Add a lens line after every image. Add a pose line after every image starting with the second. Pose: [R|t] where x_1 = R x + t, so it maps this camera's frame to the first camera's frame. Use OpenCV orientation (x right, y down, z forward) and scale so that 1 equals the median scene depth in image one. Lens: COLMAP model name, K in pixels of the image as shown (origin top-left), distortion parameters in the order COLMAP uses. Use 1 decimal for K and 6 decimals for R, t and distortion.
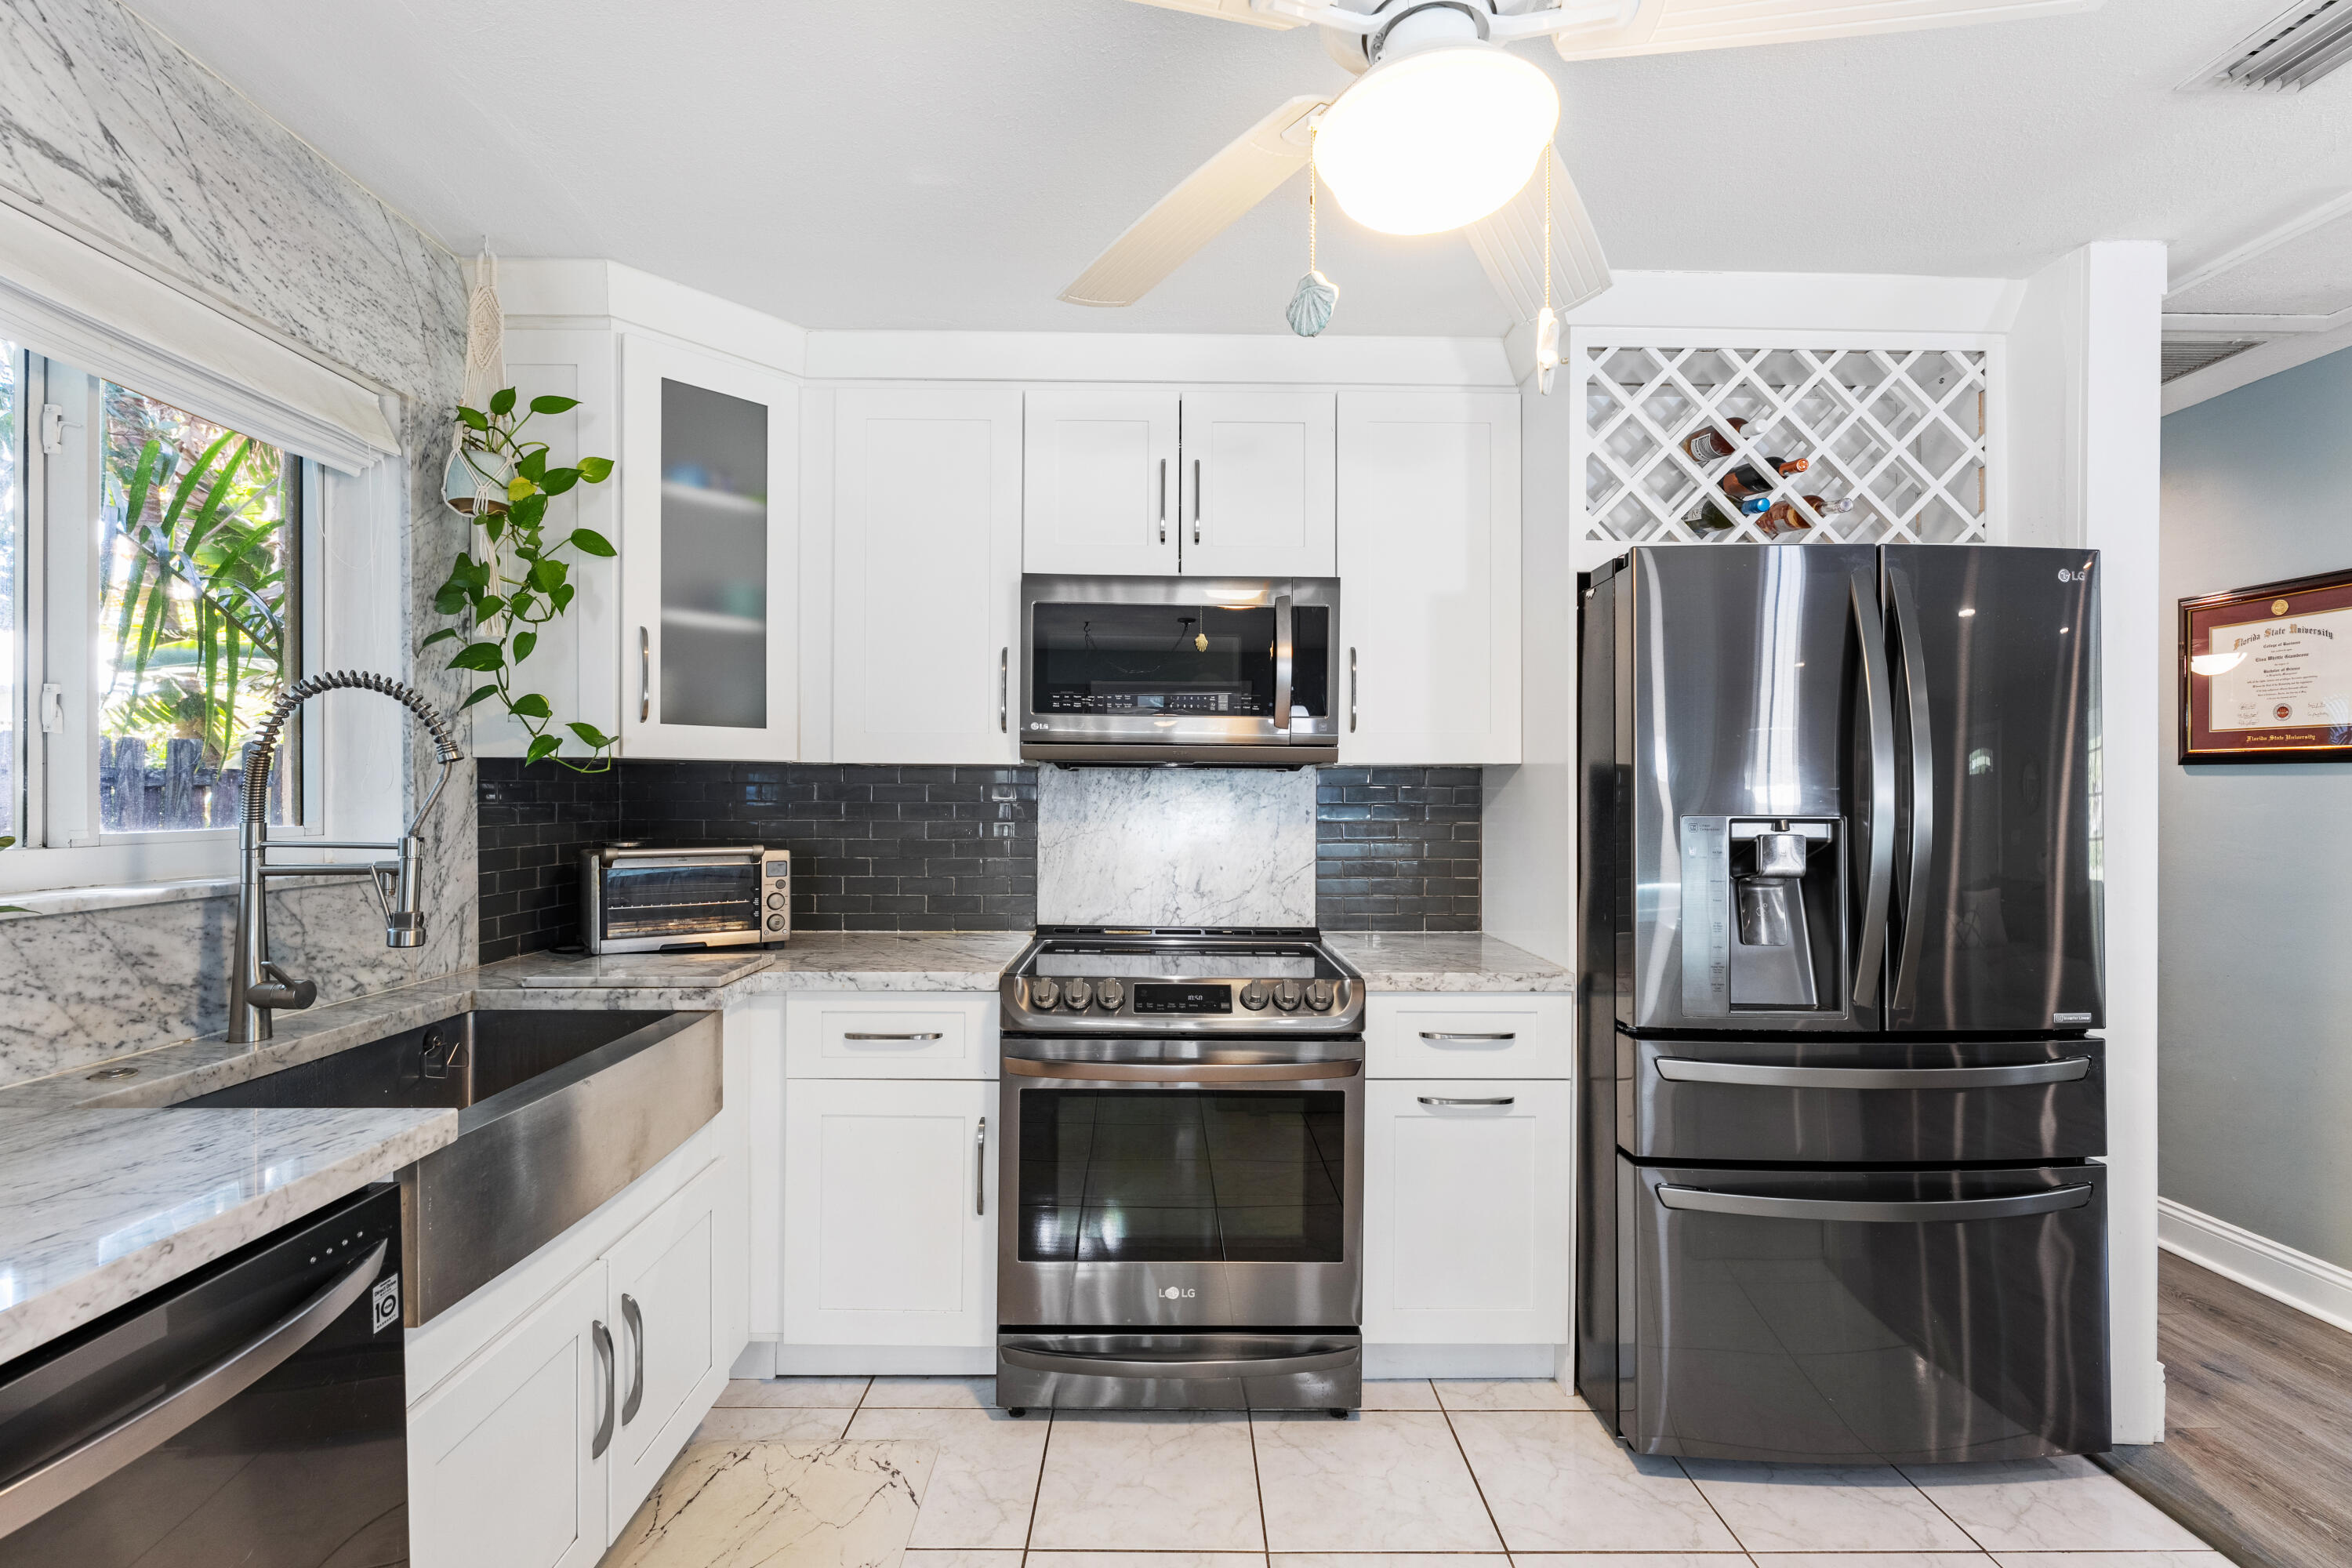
lens RADIAL K [[1033.6, 0, 1174.5], [0, 1033.6, 792.8], [0, 0, 1]] dist [-0.001237, -0.000432]
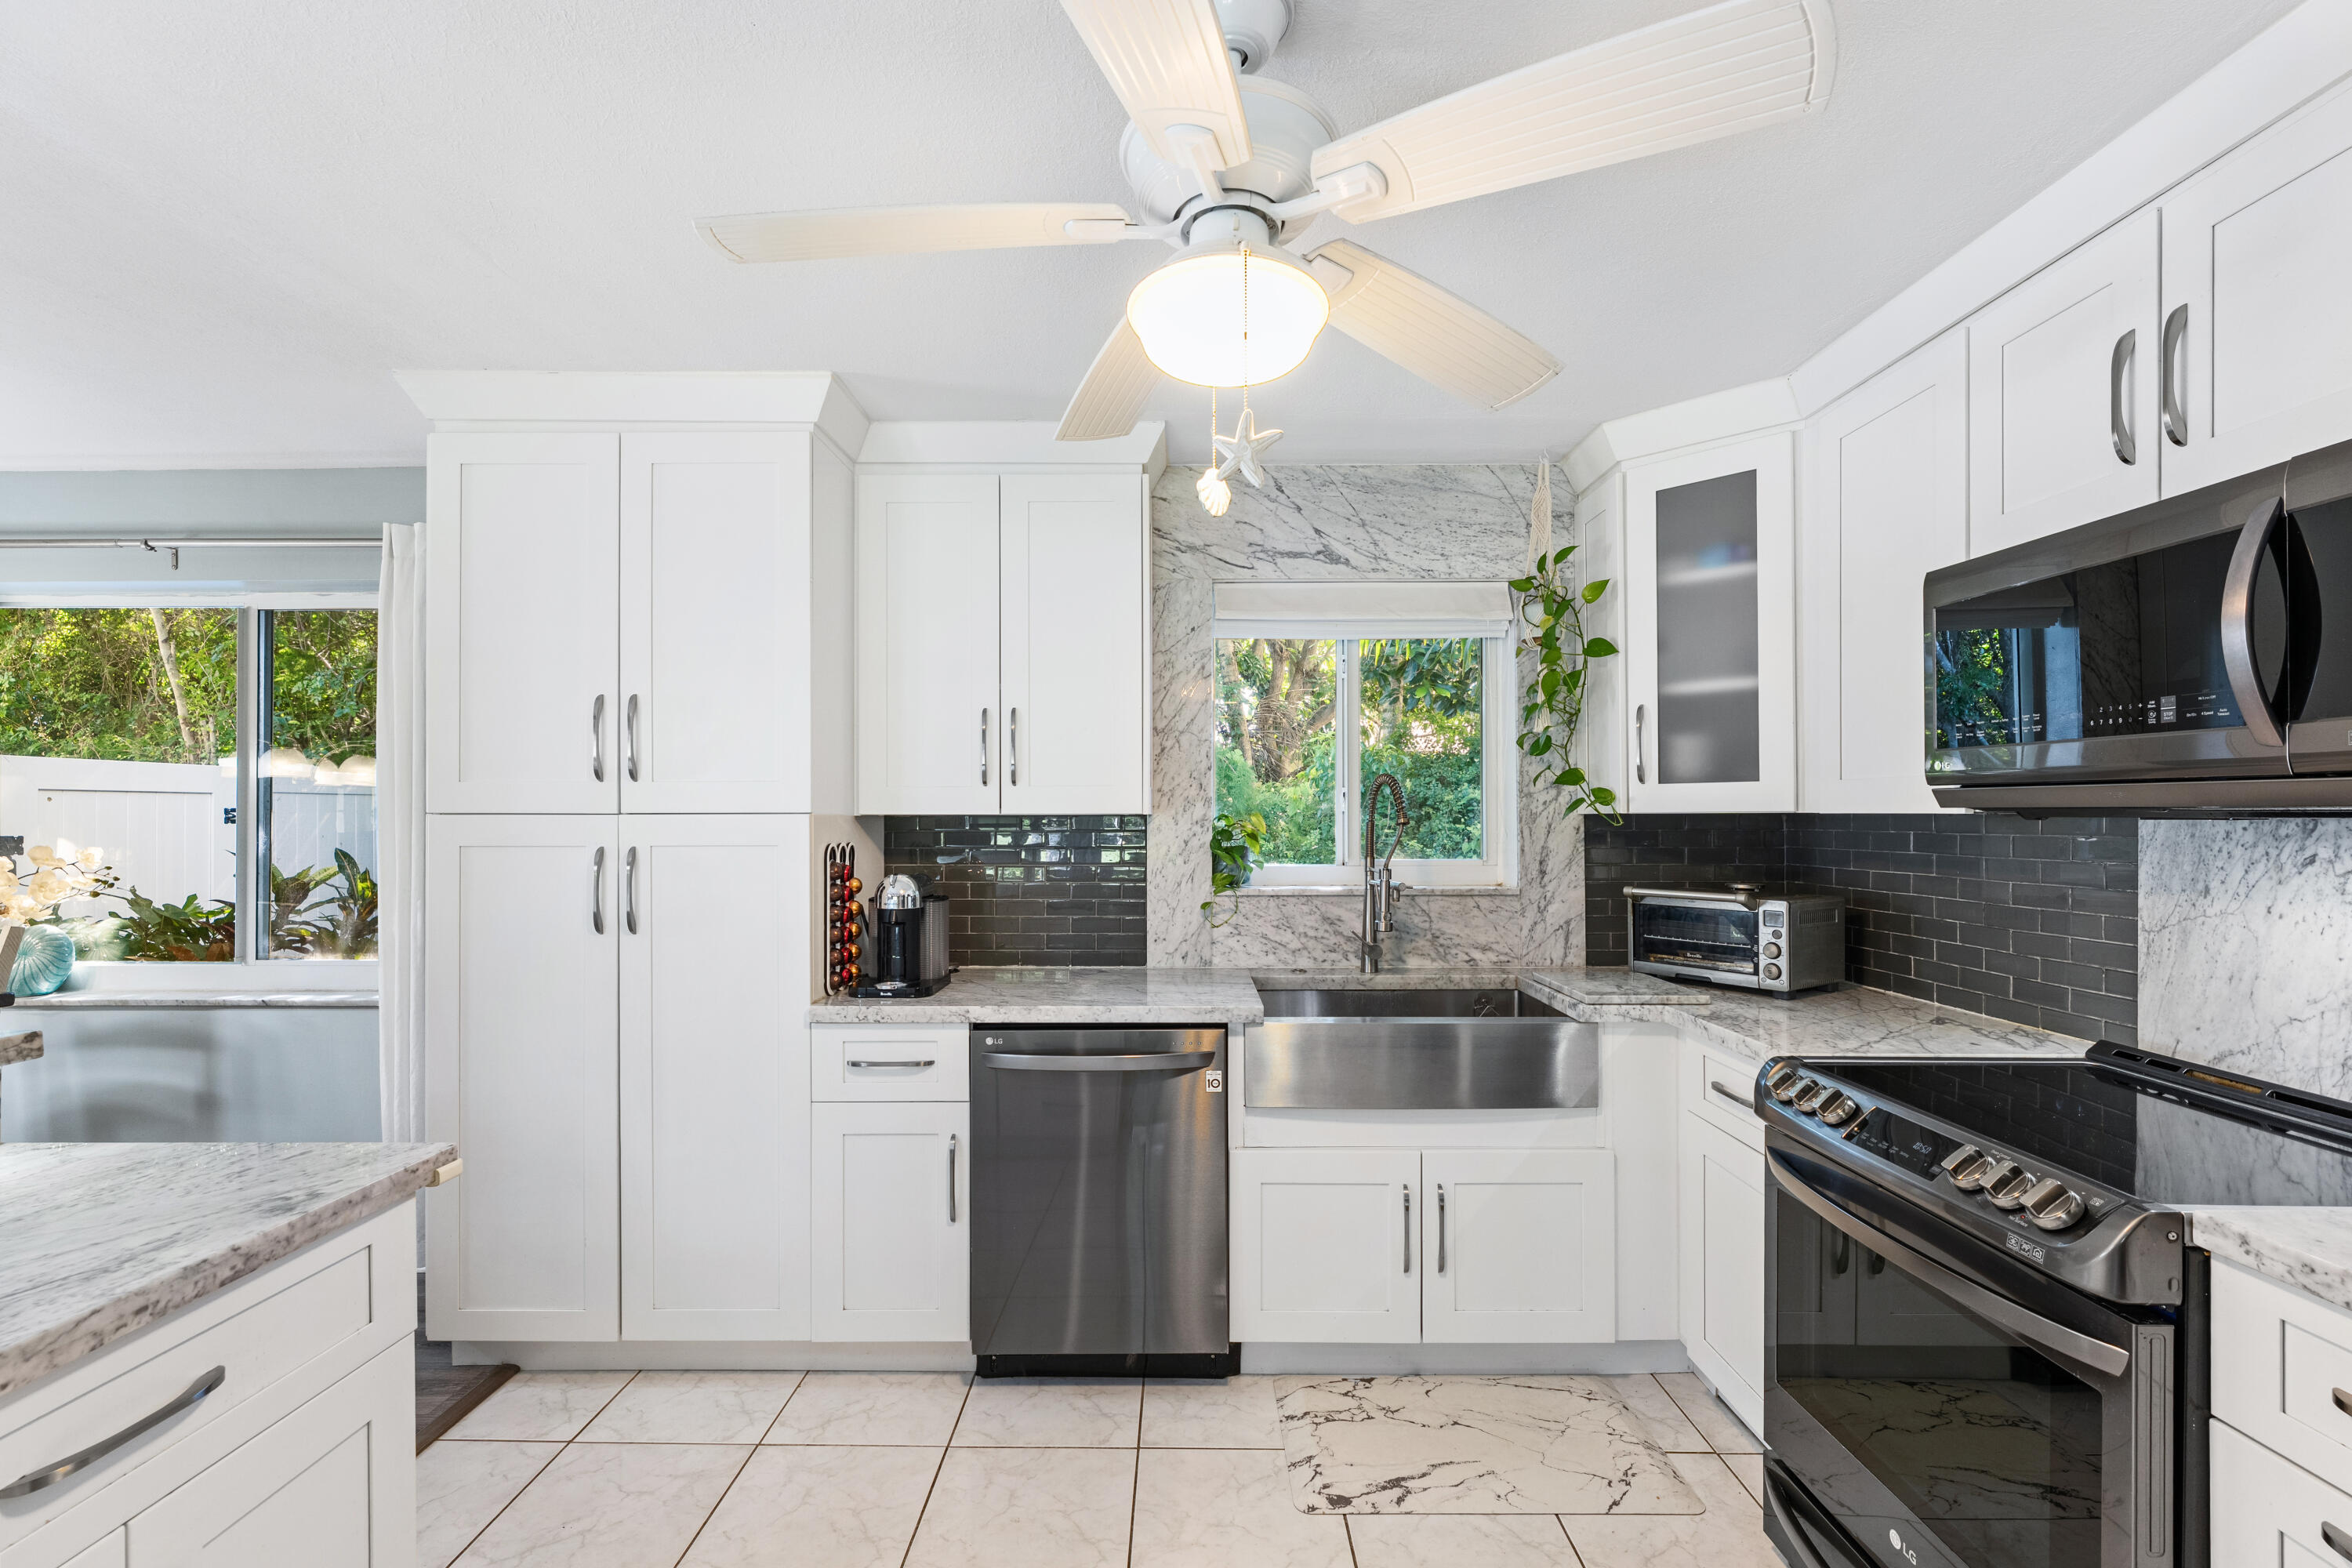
lens RADIAL K [[1047.6, 0, 1172.6], [0, 1047.6, 812.3], [0, 0, 1]] dist [0.000688, -0.000048]
pose [[-0.021642, -0.007490, -0.999738, 0.719199], [0.003529, 0.999965, -0.007568, -0.027585], [0.999760, -0.003692, -0.021615, 0.476282]]
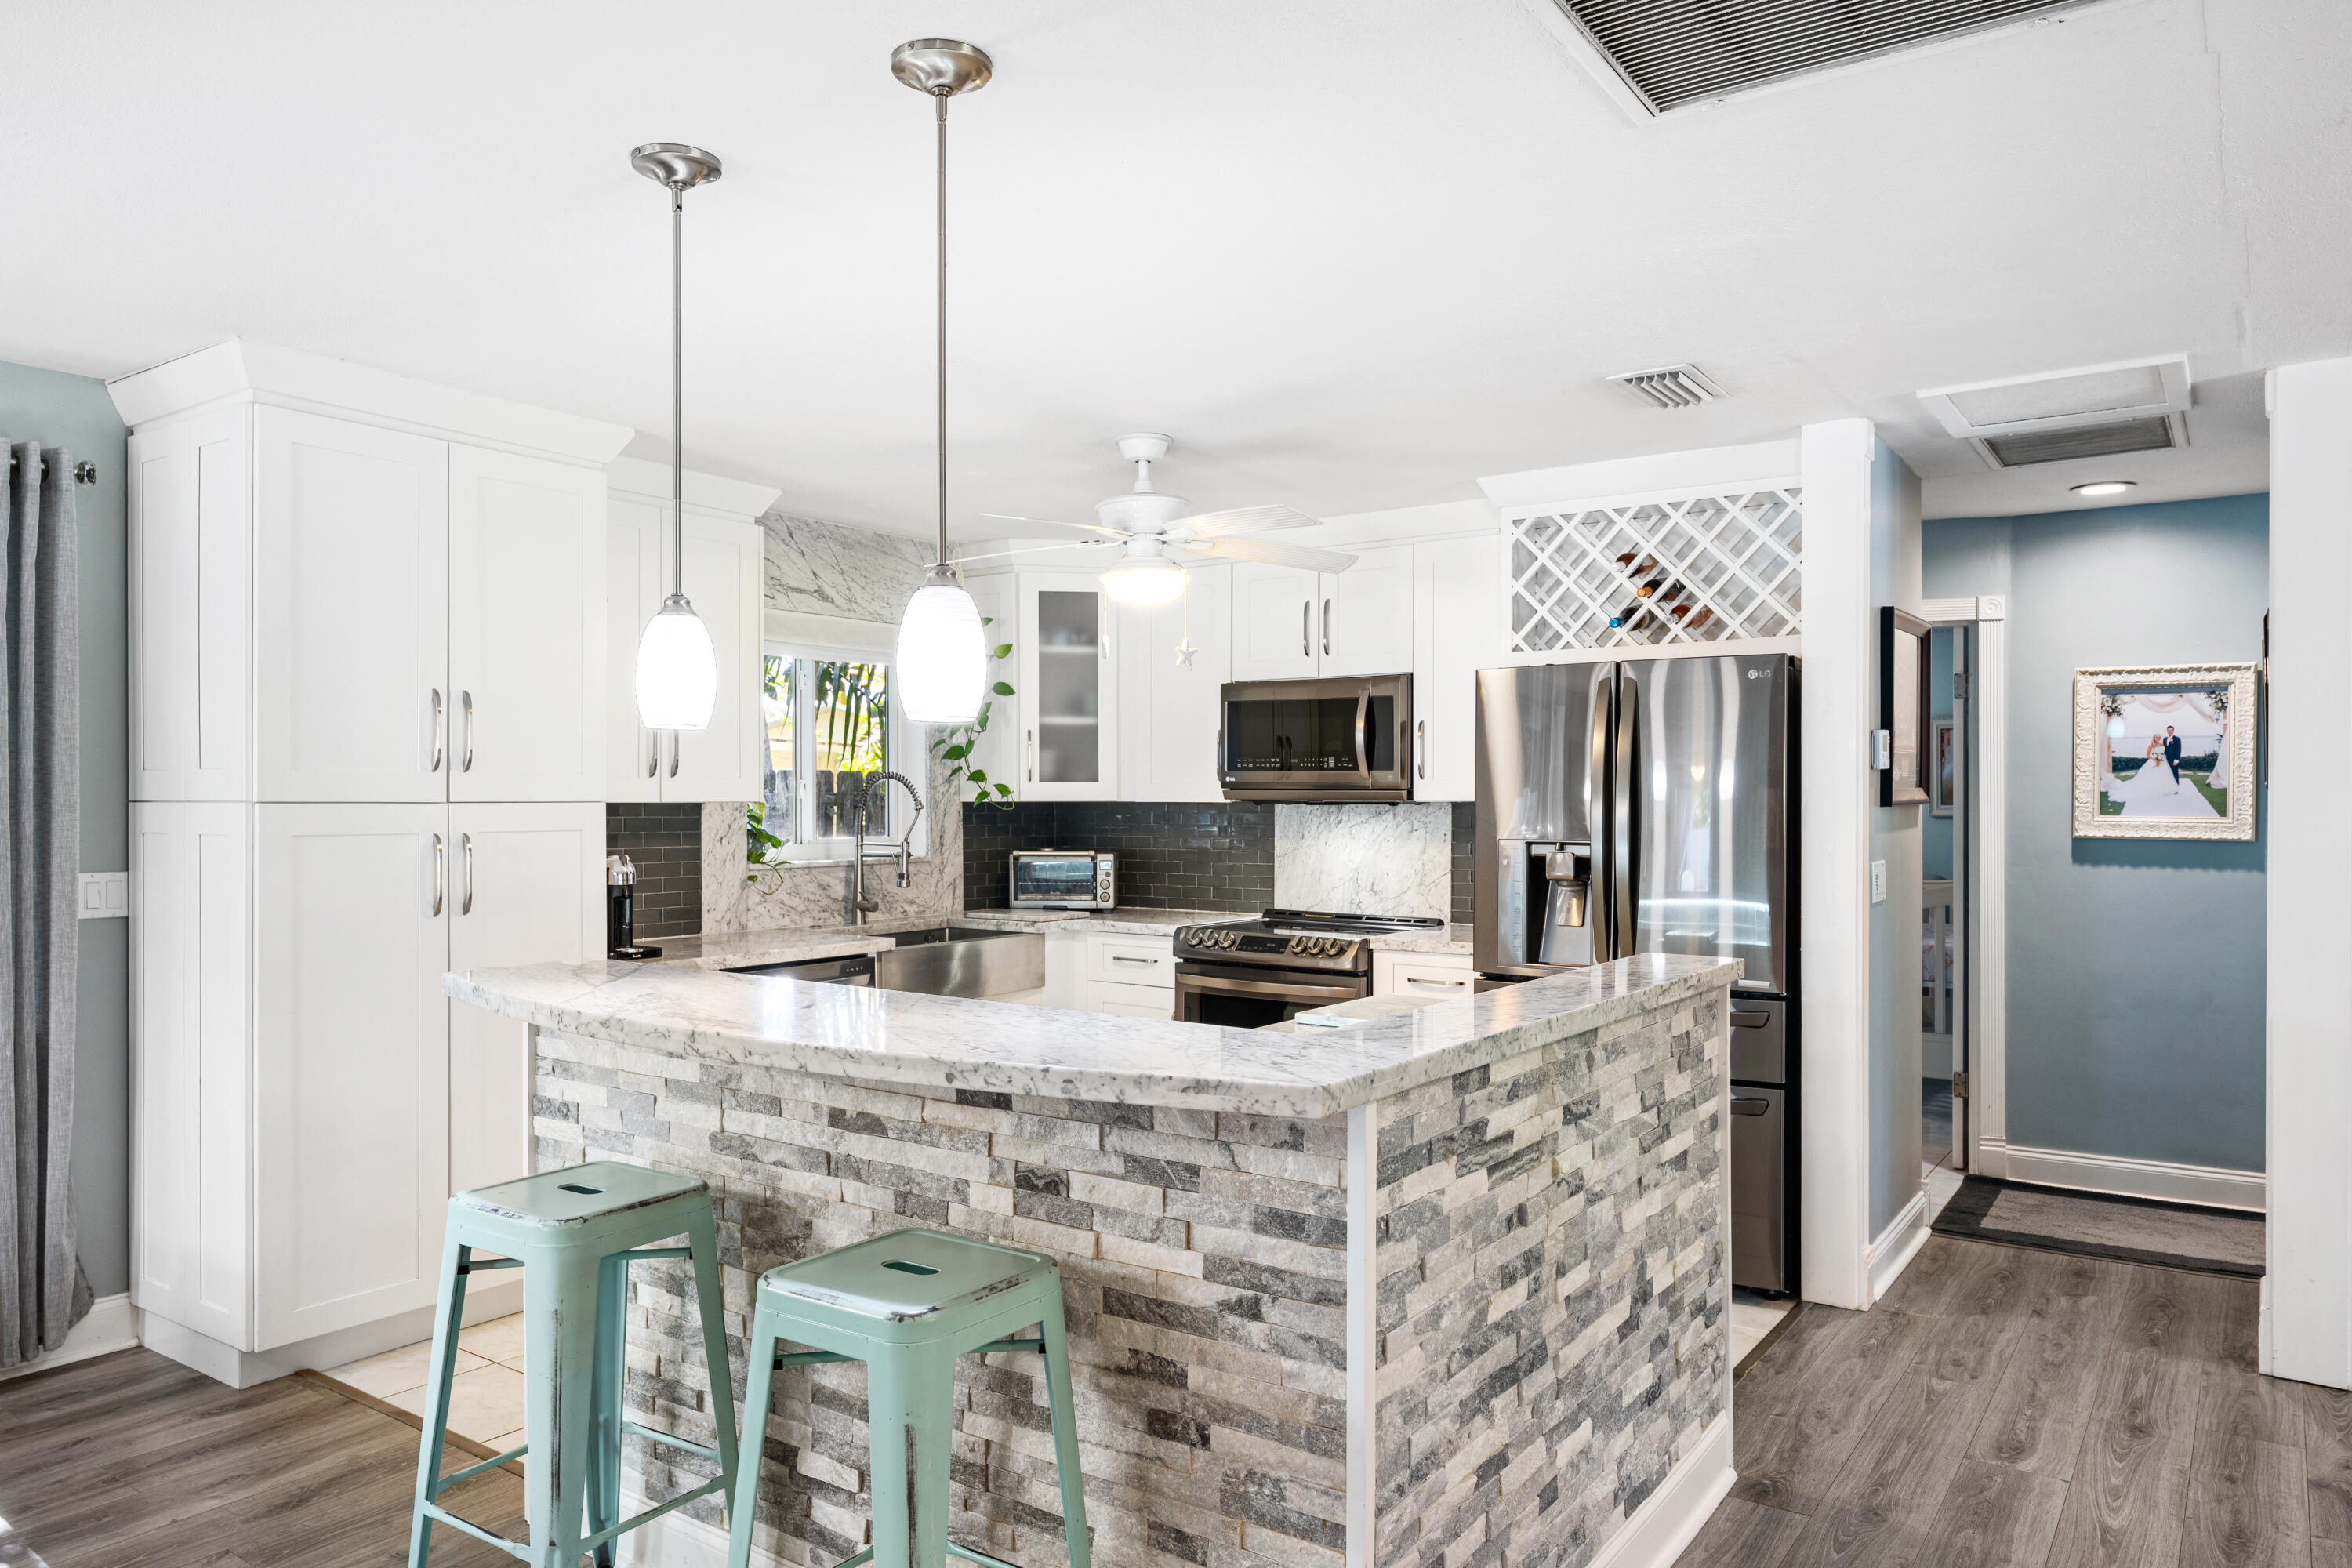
lens RADIAL K [[1537.0, 0, 1173.2], [0, 1537.0, 796.6], [0, 0, 1]] dist [-0.001839, 0.000290]
pose [[0.806669, -0.004333, -0.590988, 1.295592], [0.004387, 0.999989, -0.001344, -0.037307], [0.590988, -0.001509, 0.806679, -1.042296]]
